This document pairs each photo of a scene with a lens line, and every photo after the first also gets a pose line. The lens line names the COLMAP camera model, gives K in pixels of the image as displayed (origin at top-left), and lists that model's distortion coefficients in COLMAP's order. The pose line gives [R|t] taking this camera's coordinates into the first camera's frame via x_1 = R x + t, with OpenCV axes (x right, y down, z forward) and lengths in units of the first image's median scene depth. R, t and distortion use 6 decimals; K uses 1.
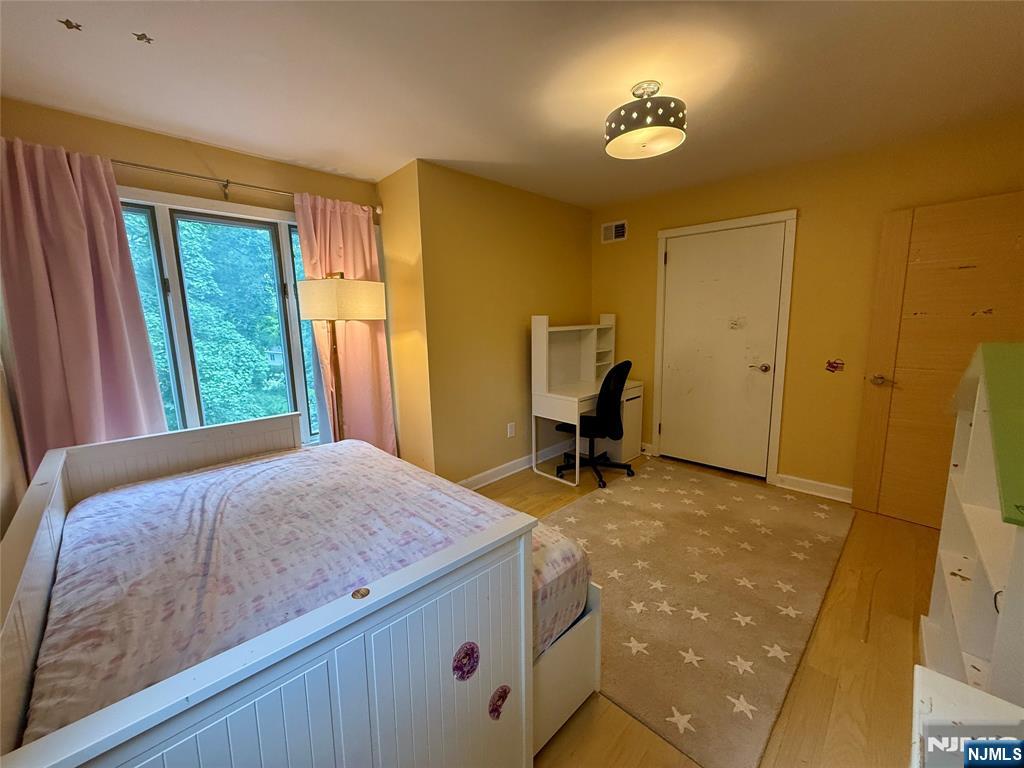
lens RADIAL K [[408.7, 0, 509.9], [0, 408.7, 383.7], [0, 0, 1]] dist [0.000121, 0.000271]
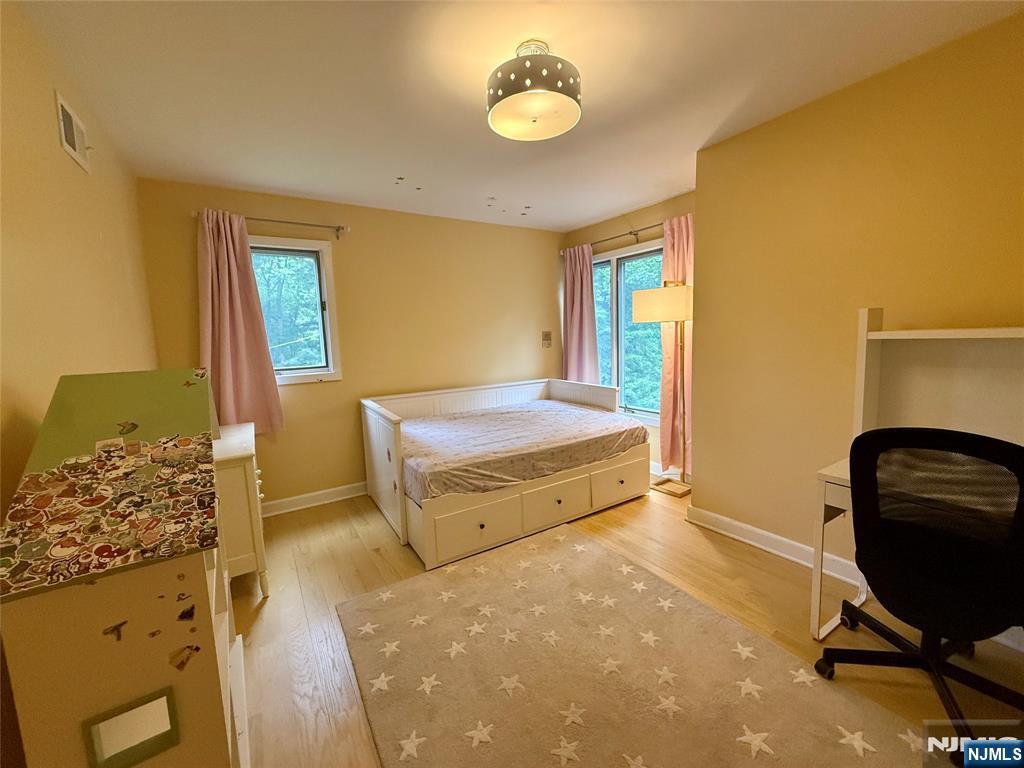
lens RADIAL K [[408.7, 0, 509.9], [0, 408.7, 383.7], [0, 0, 1]] dist [0.000121, 0.000271]
pose [[-0.218787, 0.144082, -0.965076, 0.997616], [-0.117548, 0.977944, 0.172652, -0.156395], [0.968667, 0.151216, -0.197025, 0.974828]]
